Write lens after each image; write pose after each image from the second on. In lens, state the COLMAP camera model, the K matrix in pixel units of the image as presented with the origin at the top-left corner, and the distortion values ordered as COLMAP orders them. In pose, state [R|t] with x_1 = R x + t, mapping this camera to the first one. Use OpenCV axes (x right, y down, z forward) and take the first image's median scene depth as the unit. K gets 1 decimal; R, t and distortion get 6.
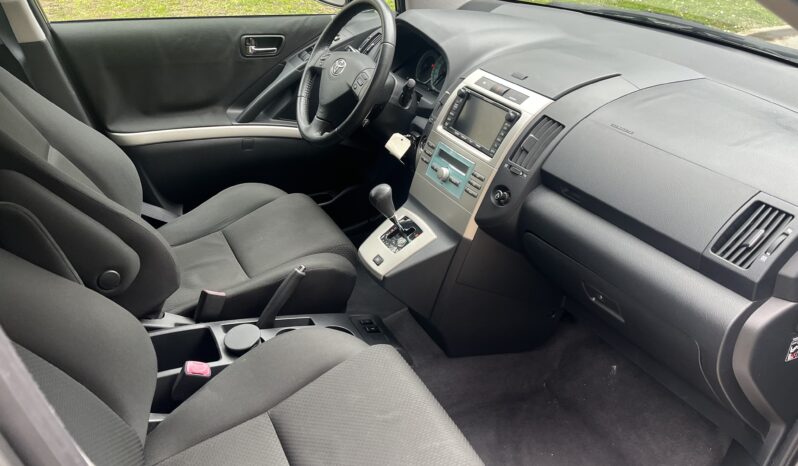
lens RADIAL K [[608.3, 0, 399.0], [0, 608.3, 233.0], [0, 0, 1]] dist [0.038178, -0.079576]
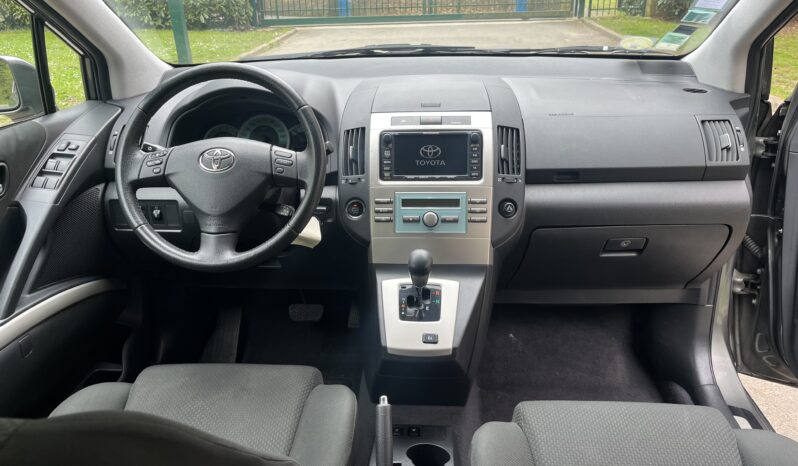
lens RADIAL K [[608.3, 0, 399.0], [0, 608.3, 233.0], [0, 0, 1]] dist [0.038178, -0.079576]
pose [[0.518978, -0.365806, 0.772559, -0.648125], [0.452642, 0.884292, 0.114643, -0.199236], [-0.725104, 0.290196, 0.624508, 0.452470]]
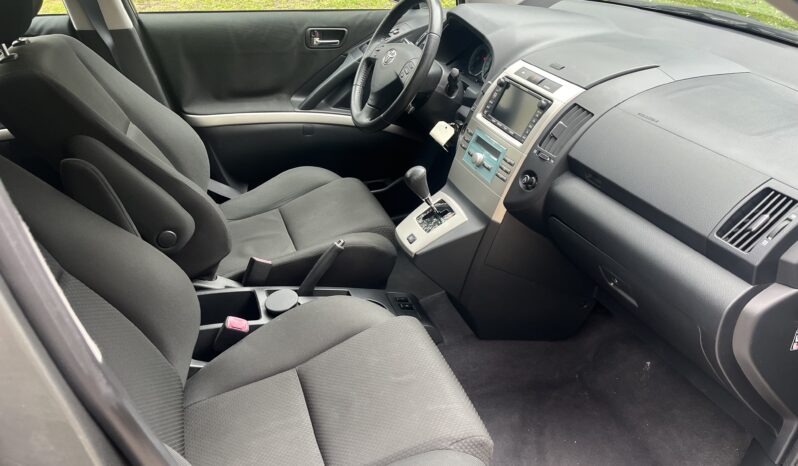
lens RADIAL K [[608.3, 0, 399.0], [0, 608.3, 233.0], [0, 0, 1]] dist [0.038178, -0.079576]
pose [[0.989888, 0.054929, -0.130785, 0.080159], [-0.055670, 0.998447, -0.002013, 0.037628], [0.130472, 0.009274, 0.991409, -0.047379]]
